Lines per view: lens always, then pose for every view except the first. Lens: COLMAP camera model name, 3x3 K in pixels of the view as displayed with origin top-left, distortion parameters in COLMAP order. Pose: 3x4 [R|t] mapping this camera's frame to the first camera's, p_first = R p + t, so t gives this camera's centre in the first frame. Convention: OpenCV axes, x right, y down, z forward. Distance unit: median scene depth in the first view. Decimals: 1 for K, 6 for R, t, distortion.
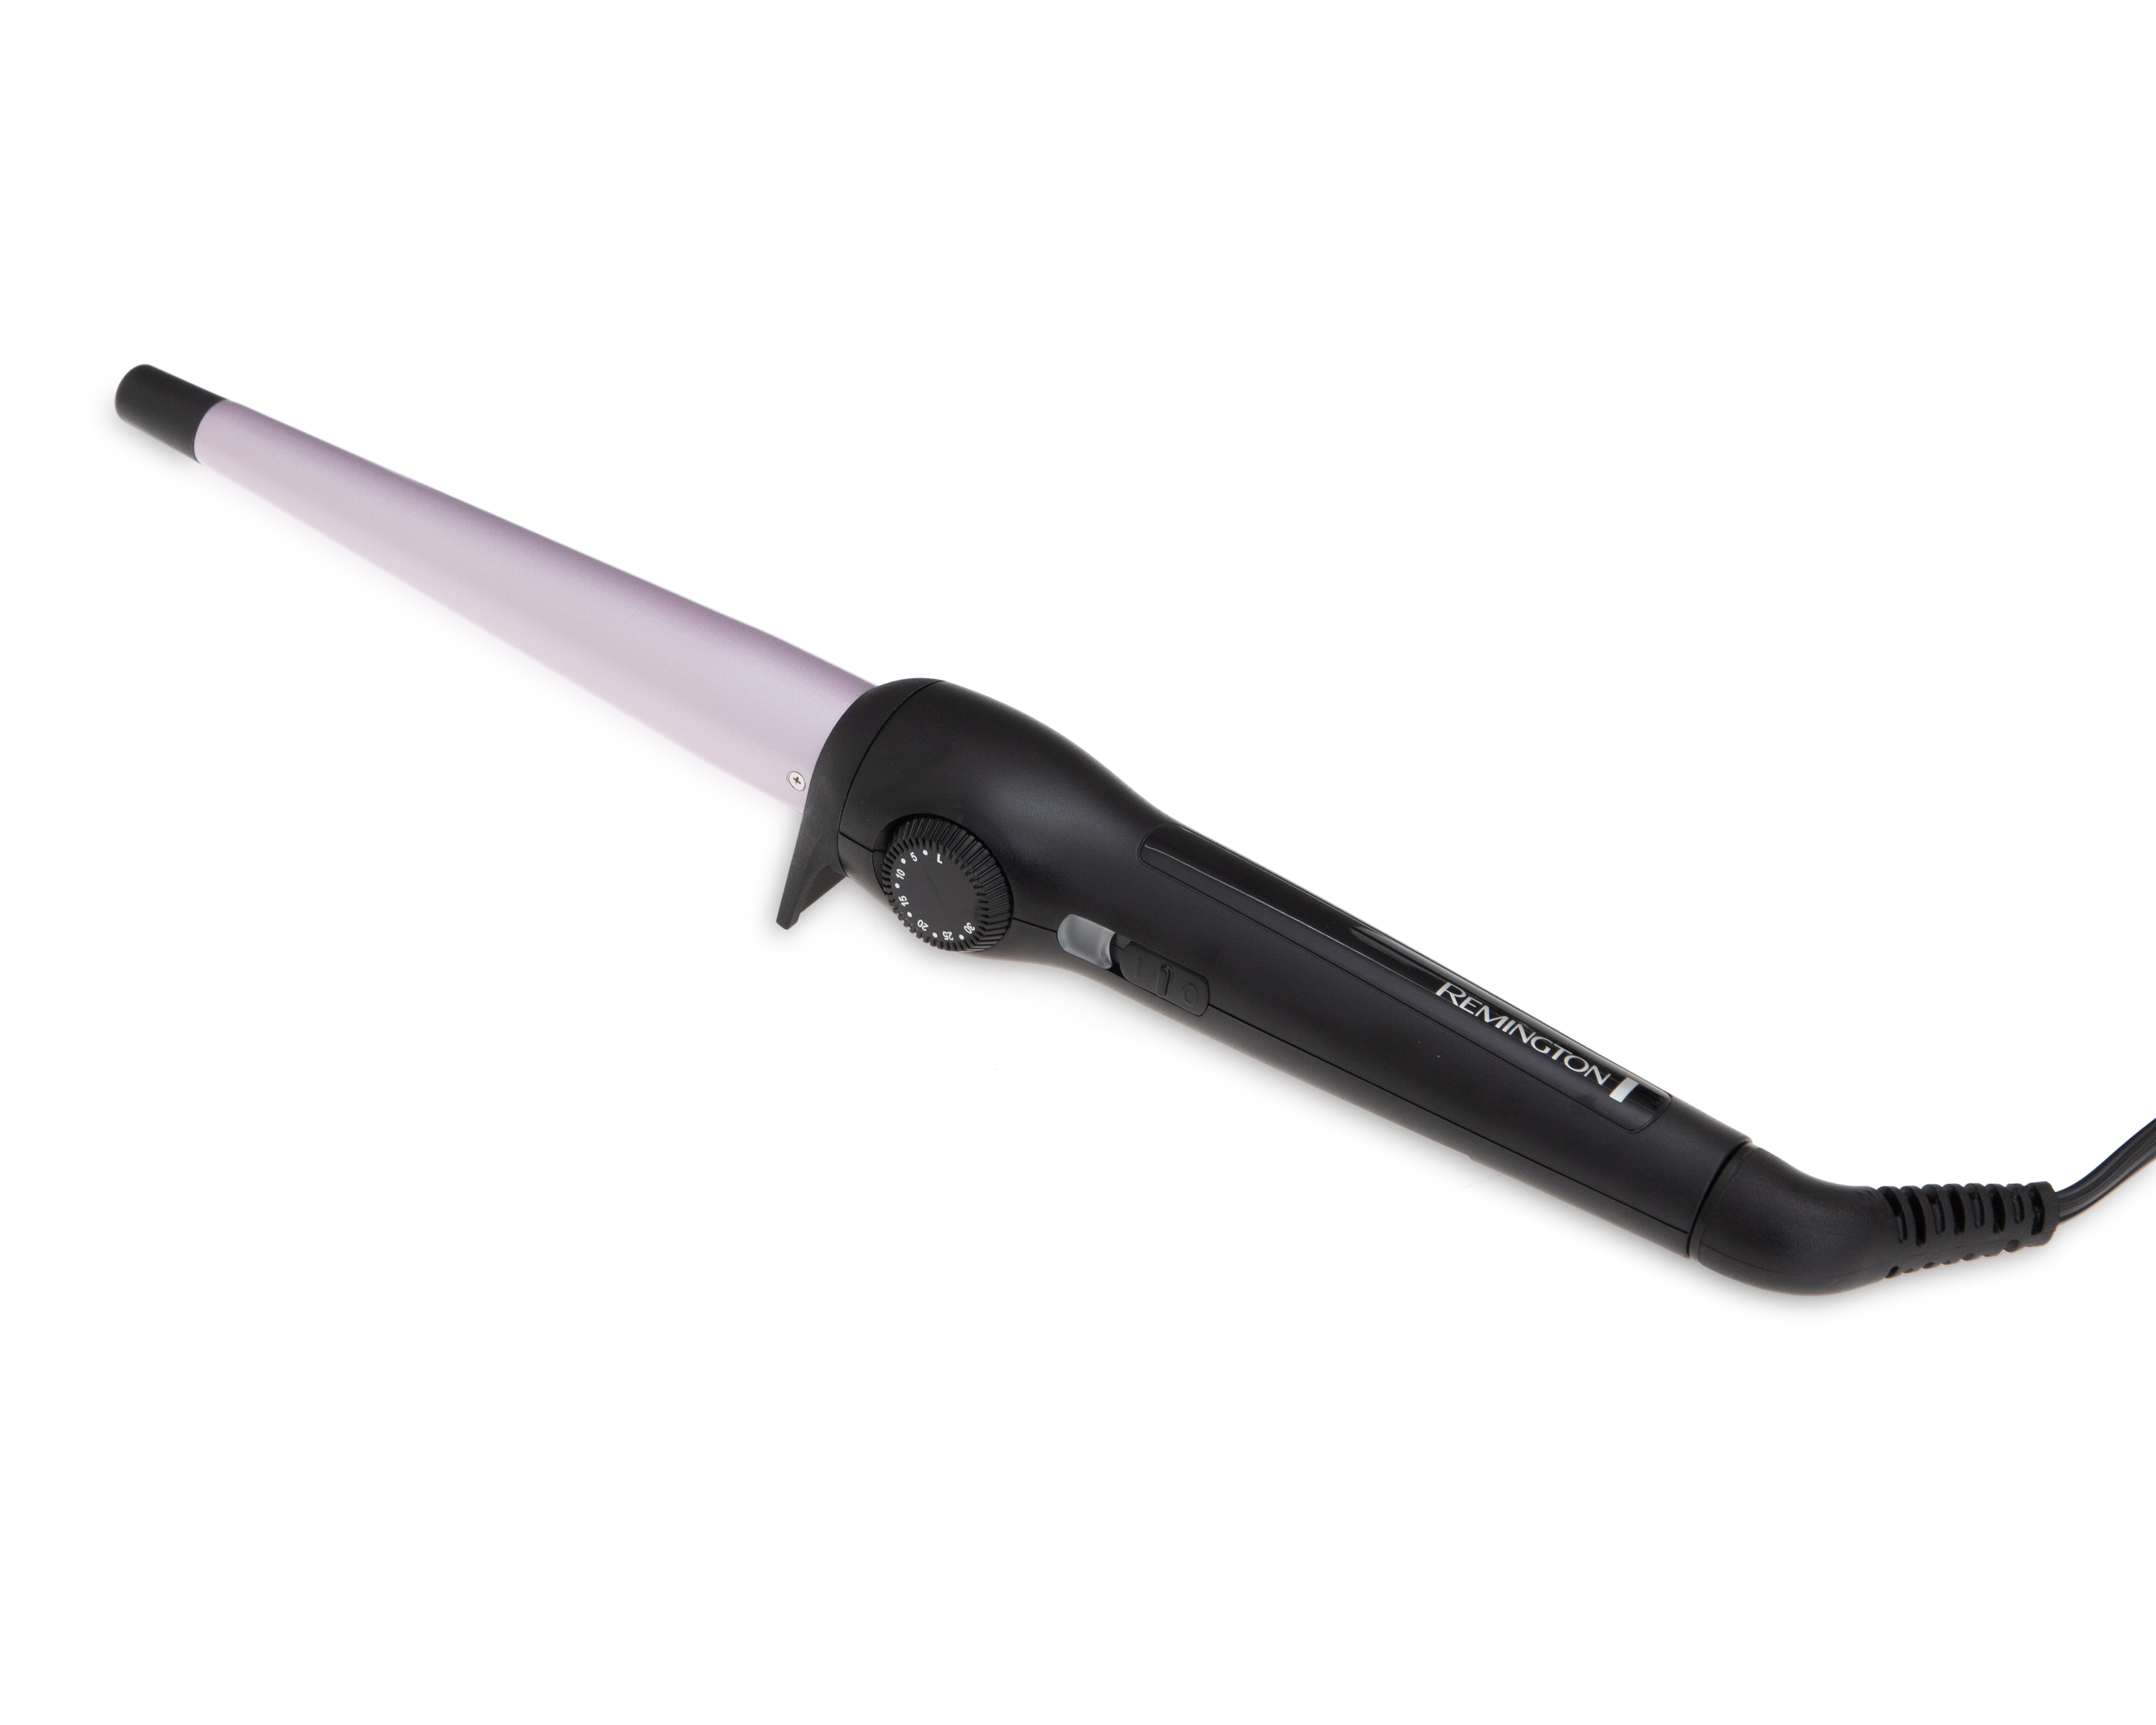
lens RADIAL K [[3947.0, 0, 1078.6], [0, 3947.0, 860.3], [0, 0, 1]] dist [-0.008973, 0.000000]
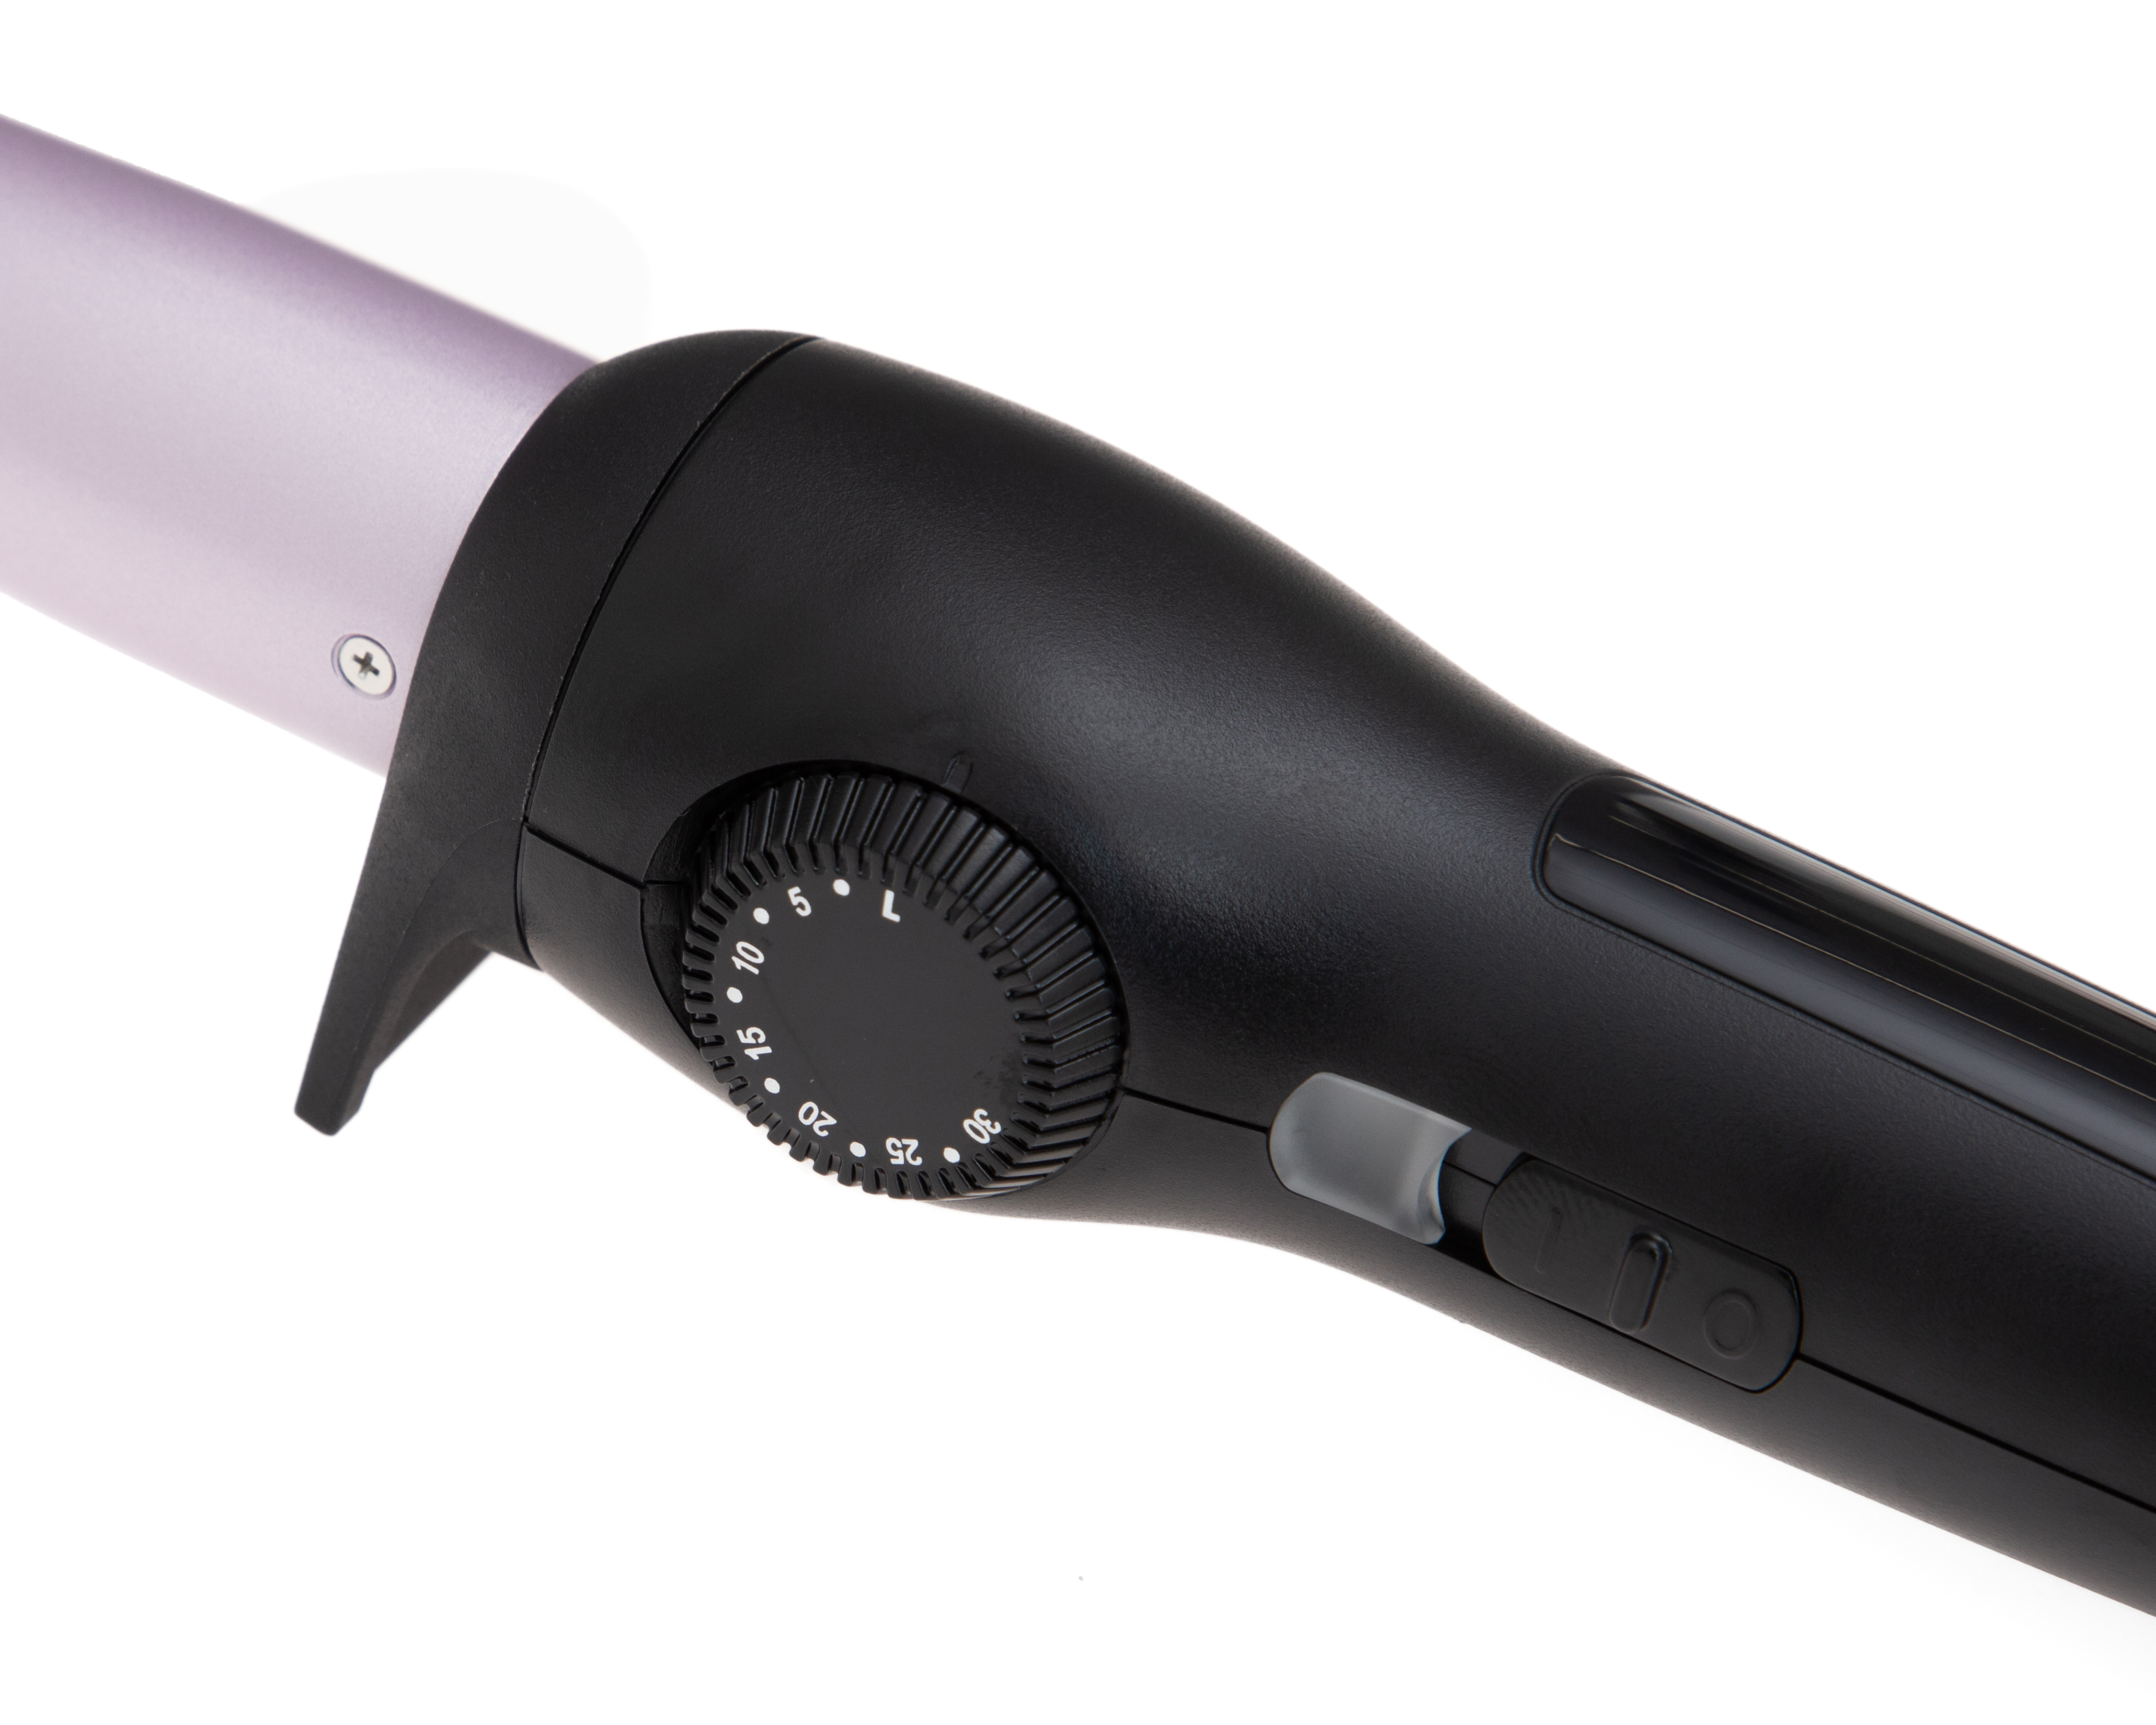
lens RADIAL K [[6792.5, 0, 1077.2], [0, 6792.5, 865.0], [0, 0, 1]] dist [0.277321, 0.000000]
pose [[0.992038, -0.029190, 0.122510, -0.085012], [0.027788, 0.999528, 0.013136, -0.010154], [-0.122836, -0.009627, 0.992380, 0.469704]]
